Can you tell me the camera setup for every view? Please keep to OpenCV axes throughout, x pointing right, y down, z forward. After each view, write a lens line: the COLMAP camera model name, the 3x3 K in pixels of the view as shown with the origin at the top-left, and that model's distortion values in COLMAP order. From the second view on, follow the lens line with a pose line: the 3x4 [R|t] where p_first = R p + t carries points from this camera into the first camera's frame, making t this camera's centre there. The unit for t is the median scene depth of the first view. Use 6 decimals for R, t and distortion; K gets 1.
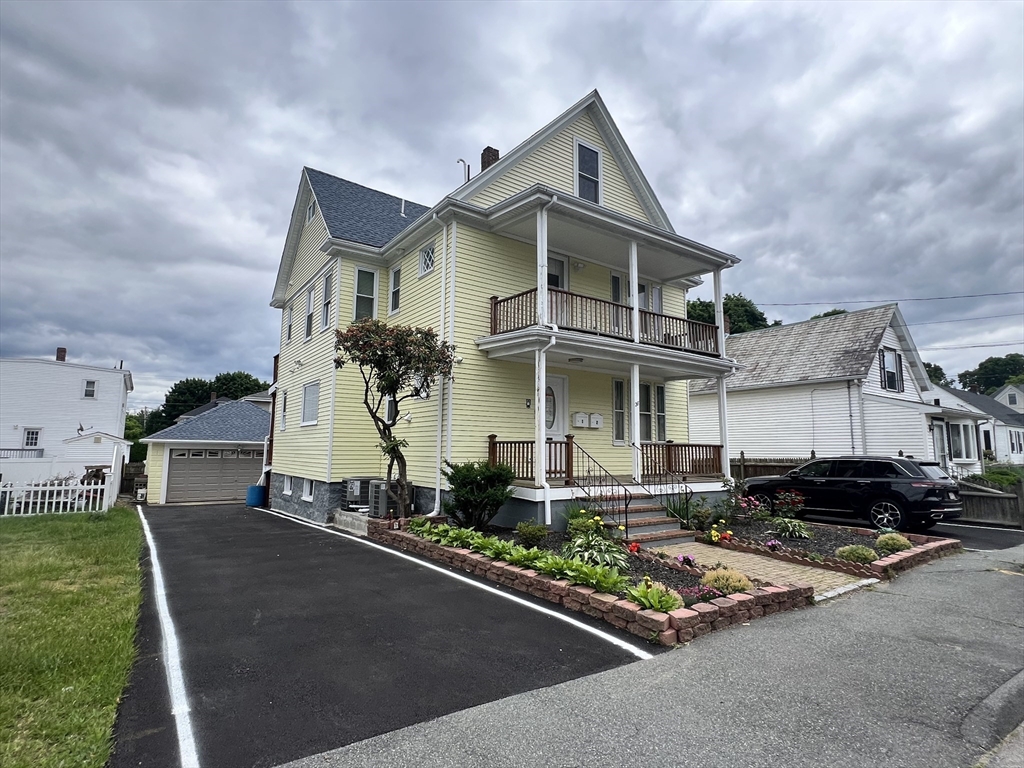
lens RADIAL K [[526.7, 0, 518.1], [0, 526.7, 384.5], [0, 0, 1]] dist [-0.007143, -0.001155]
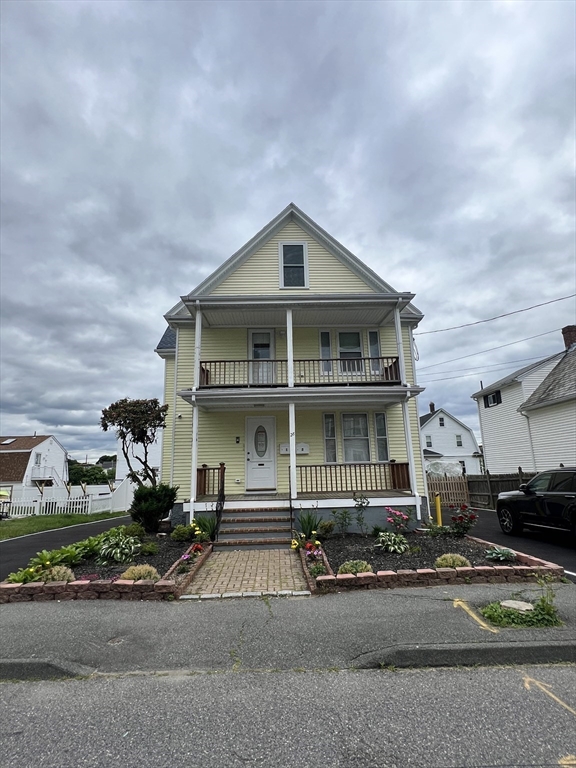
lens RADIAL K [[395.0, 0, 292.0], [0, 395.0, 386.6], [0, 0, 1]] dist [-0.007143, -0.001155]
pose [[0.836111, -0.149469, -0.527805, 0.641090], [0.102014, 0.987746, -0.118116, 0.030634], [0.538992, 0.044915, 0.841113, 0.169480]]
